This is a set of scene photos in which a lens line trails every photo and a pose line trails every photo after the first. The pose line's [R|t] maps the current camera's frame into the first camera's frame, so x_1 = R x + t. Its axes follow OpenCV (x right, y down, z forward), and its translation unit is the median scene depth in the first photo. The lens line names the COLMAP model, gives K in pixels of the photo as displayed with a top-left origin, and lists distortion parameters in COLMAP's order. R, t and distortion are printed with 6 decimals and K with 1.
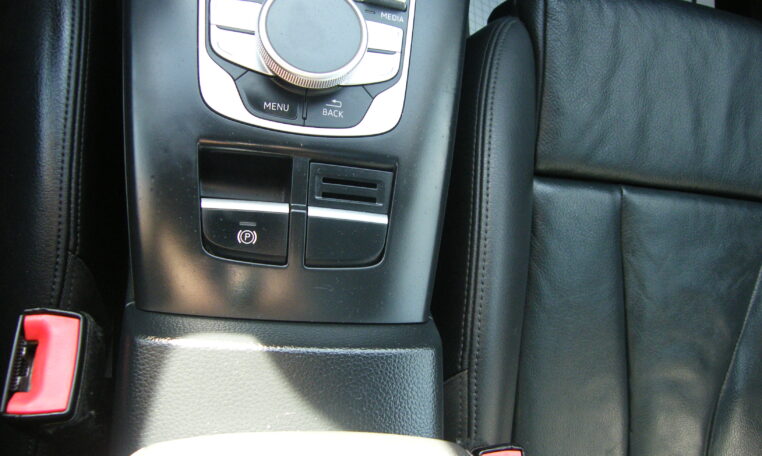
lens RADIAL K [[607.5, 0, 379.8], [0, 607.5, 231.4], [0, 0, 1]] dist [-0.128436, 0.090128]
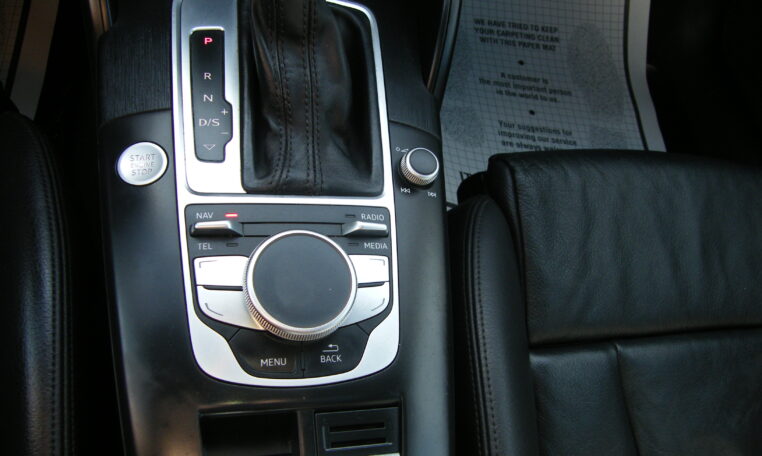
lens RADIAL K [[607.5, 0, 378.0], [0, 607.5, 225.9], [0, 0, 1]] dist [-0.128436, 0.090128]
pose [[0.990789, -0.124866, 0.052392, -0.017949], [0.132298, 0.975115, -0.177901, -0.153829], [-0.028874, 0.183193, 0.982653, -0.005555]]
